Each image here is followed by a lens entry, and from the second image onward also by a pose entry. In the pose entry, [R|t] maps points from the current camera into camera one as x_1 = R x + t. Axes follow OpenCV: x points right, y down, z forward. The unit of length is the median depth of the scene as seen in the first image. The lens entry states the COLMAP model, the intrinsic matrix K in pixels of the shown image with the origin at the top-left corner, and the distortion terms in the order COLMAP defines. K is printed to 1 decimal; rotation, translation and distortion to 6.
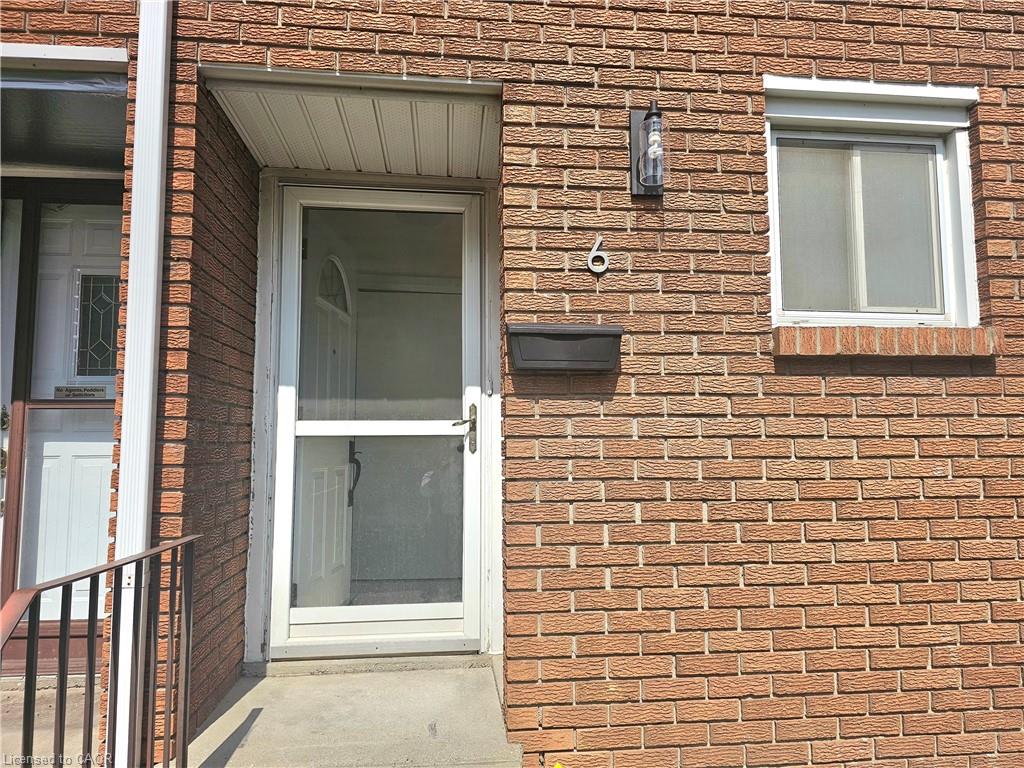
lens RADIAL K [[683.6, 0, 512.0], [0, 683.6, 384.0], [0, 0, 1]] dist [0.098566, -0.111845]
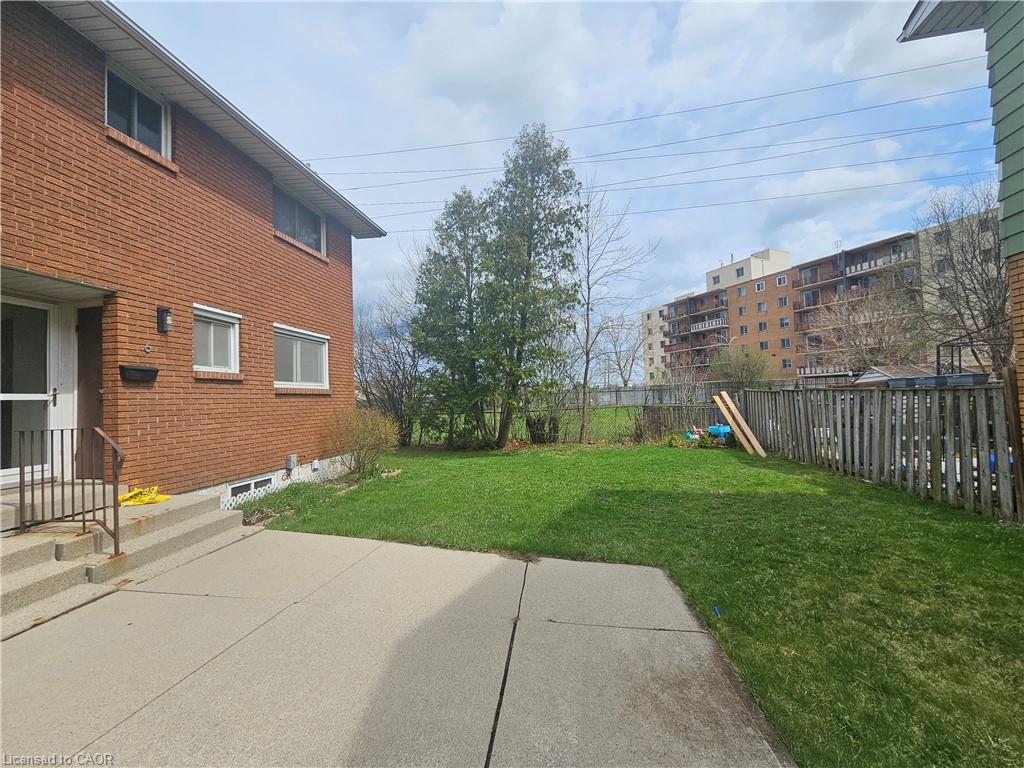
lens RADIAL K [[428.4, 0, 512.0], [0, 428.4, 384.0], [0, 0, 1]] dist [-0.003384, -0.000872]
pose [[0.274828, 0.031942, 0.960963, -1.406225], [-0.051902, 0.998484, -0.018345, -0.054035], [-0.960091, -0.044834, 0.276069, -1.345337]]
